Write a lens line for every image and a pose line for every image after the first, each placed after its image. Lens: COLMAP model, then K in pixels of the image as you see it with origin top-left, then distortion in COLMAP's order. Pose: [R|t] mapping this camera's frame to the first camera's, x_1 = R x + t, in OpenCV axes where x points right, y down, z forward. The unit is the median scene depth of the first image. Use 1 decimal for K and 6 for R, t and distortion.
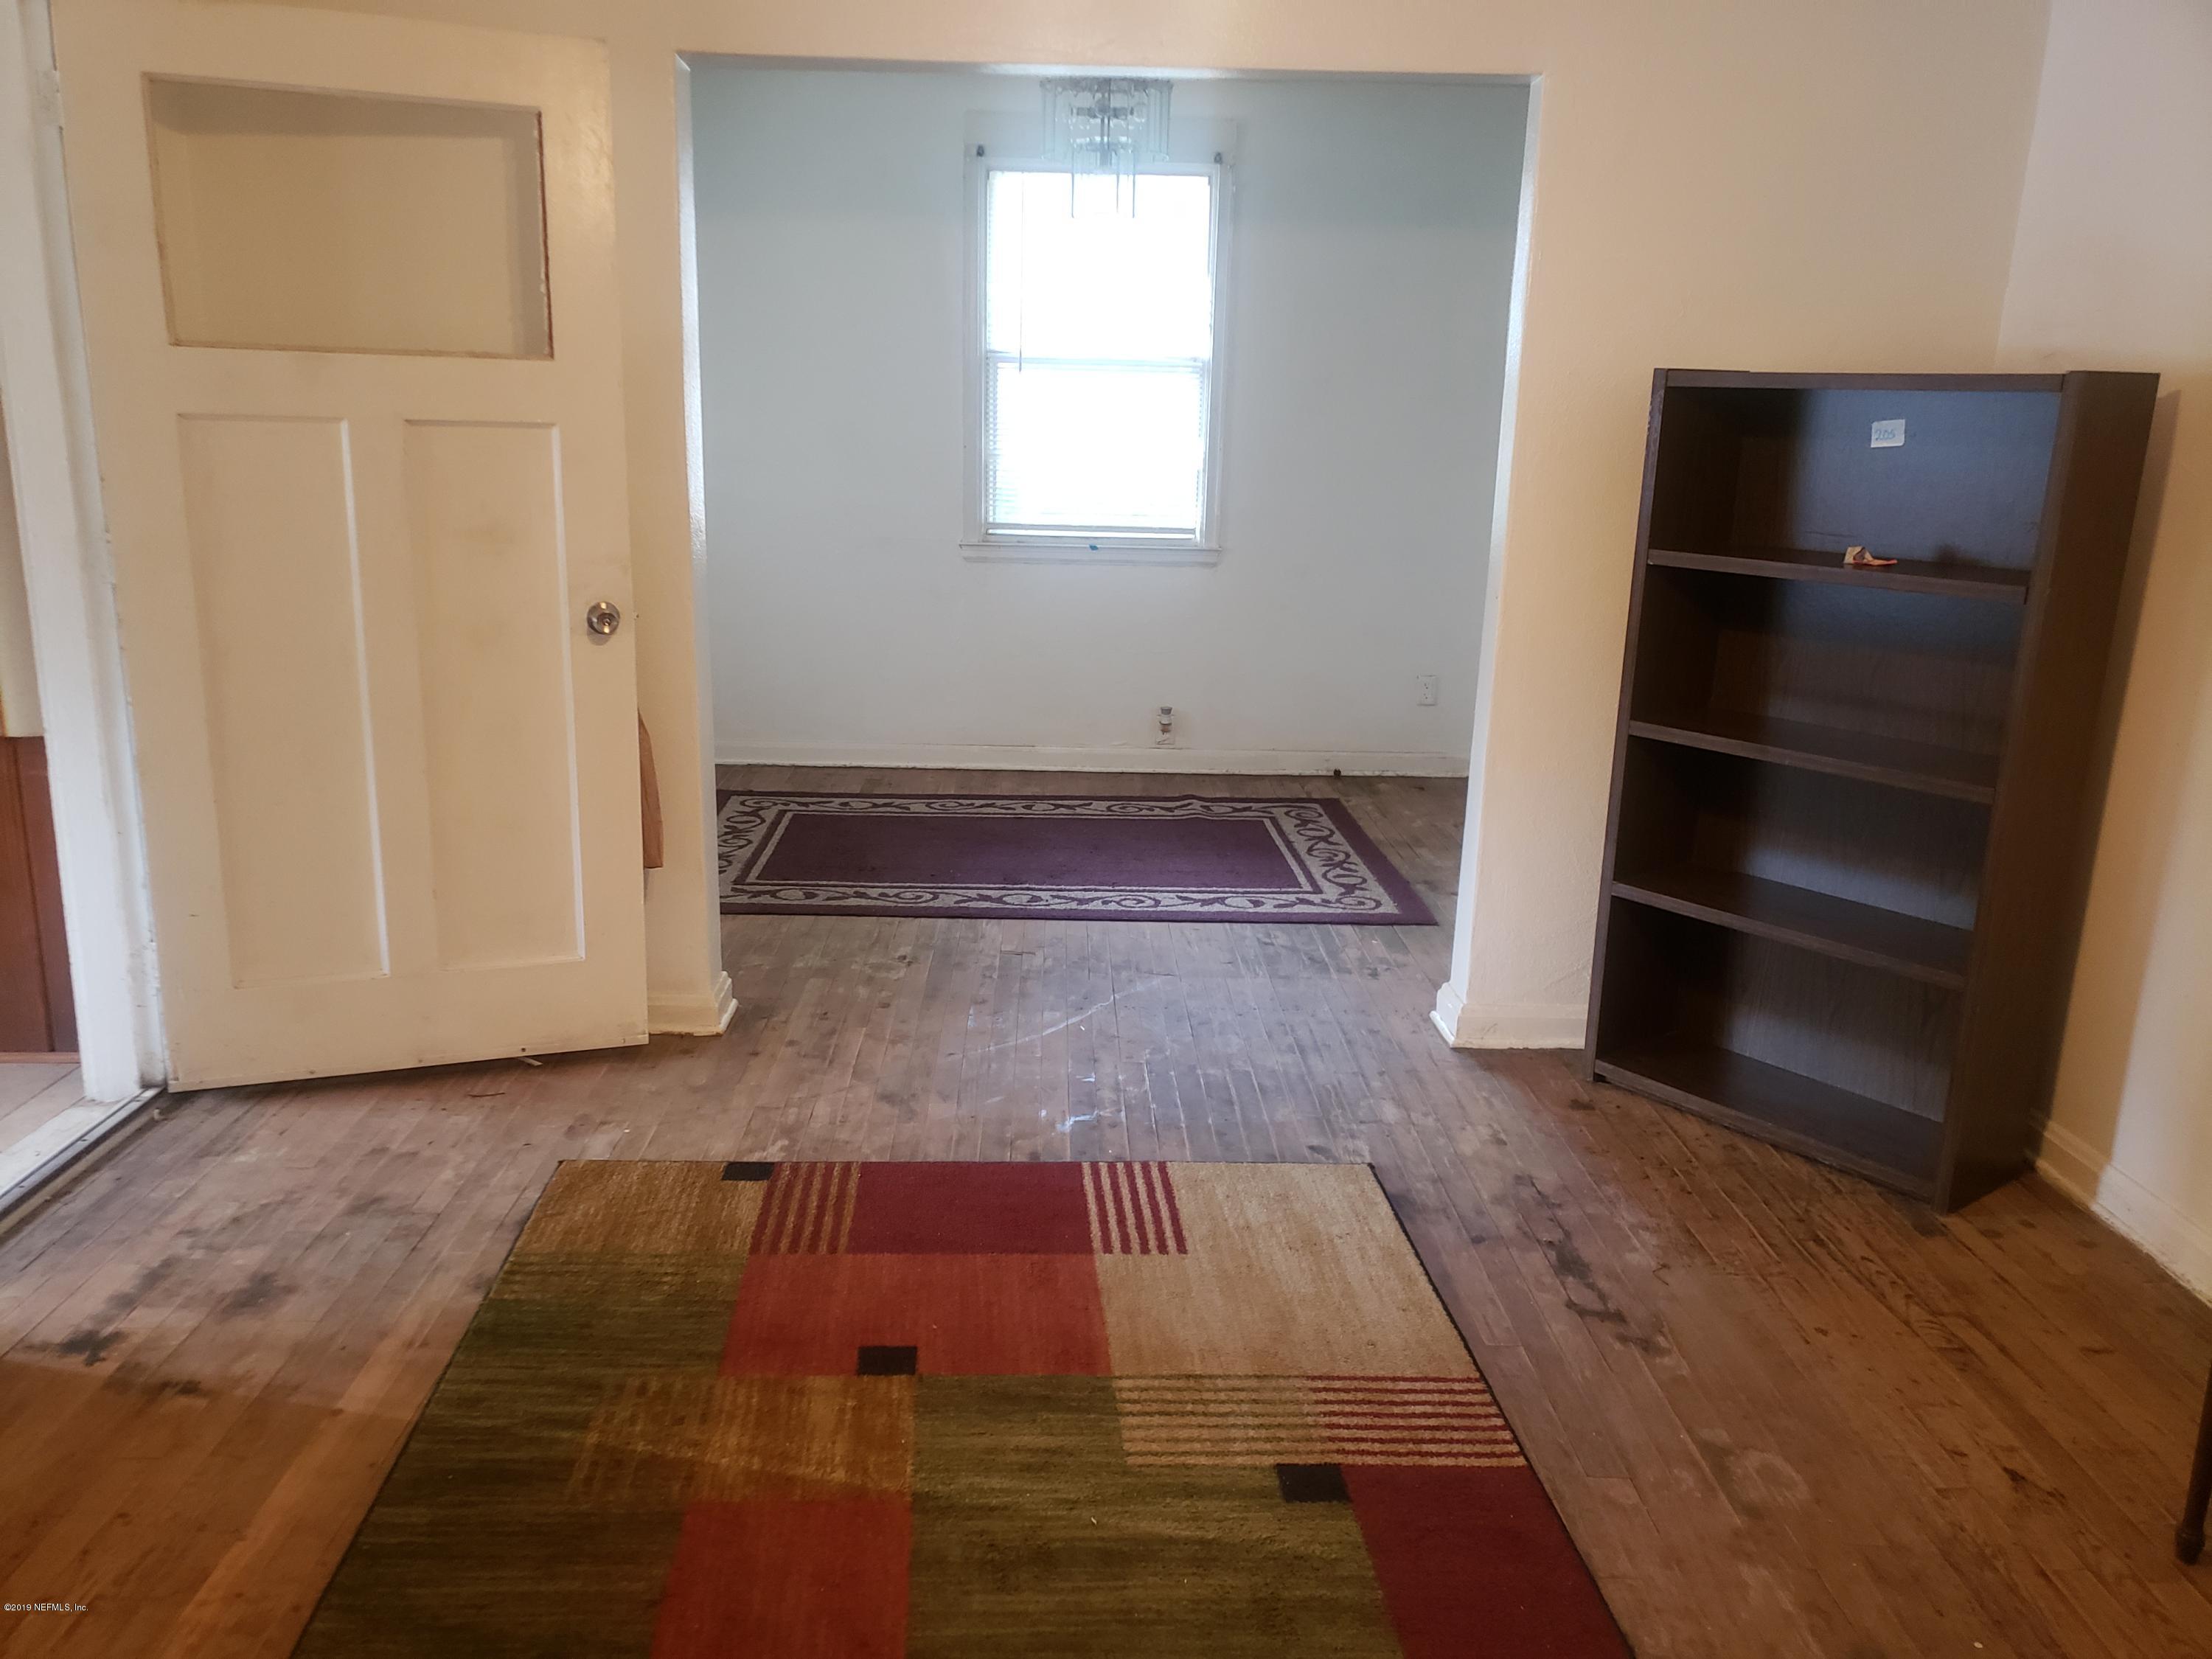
lens RADIAL K [[1754.2, 0, 1106.0], [0, 1754.2, 829.5], [0, 0, 1]] dist [0.039818, -0.006548]
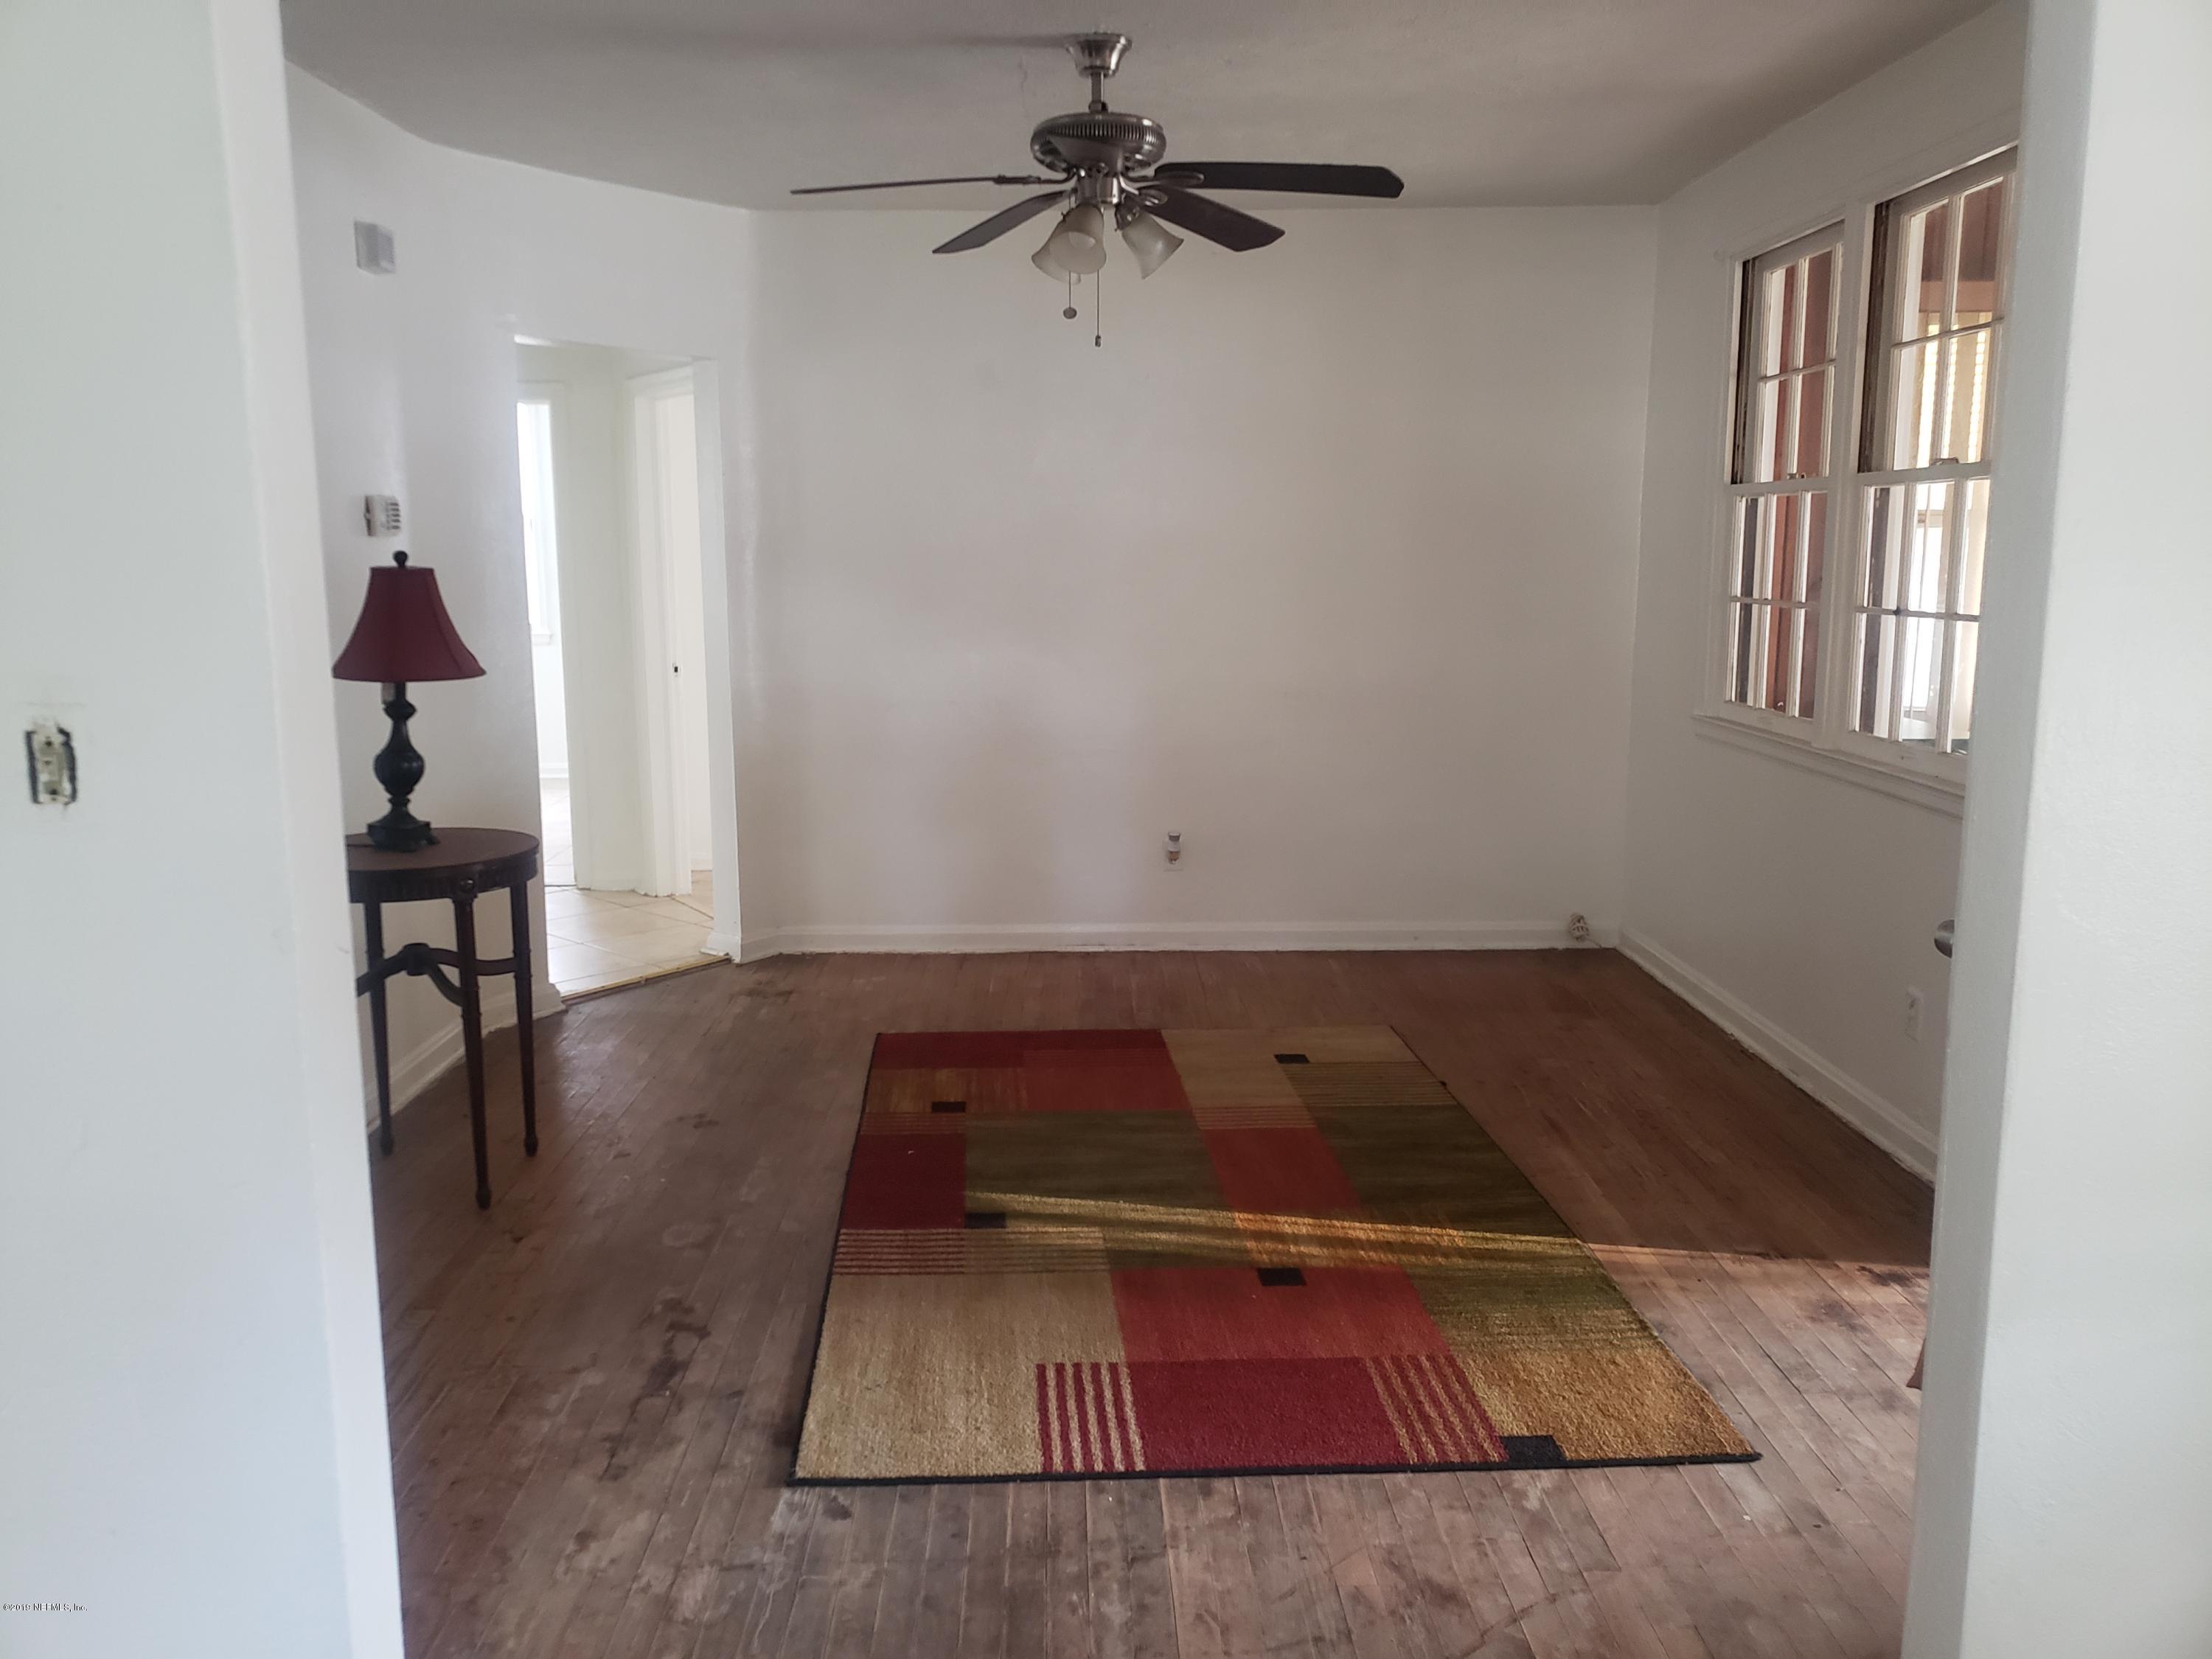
lens RADIAL K [[1754.2, 0, 1106.0], [0, 1754.2, 829.5], [0, 0, 1]] dist [0.039818, -0.006548]
pose [[-0.999858, -0.016829, -0.000066, 0.010828], [-0.015481, 0.918205, 0.395803, -0.462599], [-0.006601, 0.395748, -0.918335, 1.837359]]
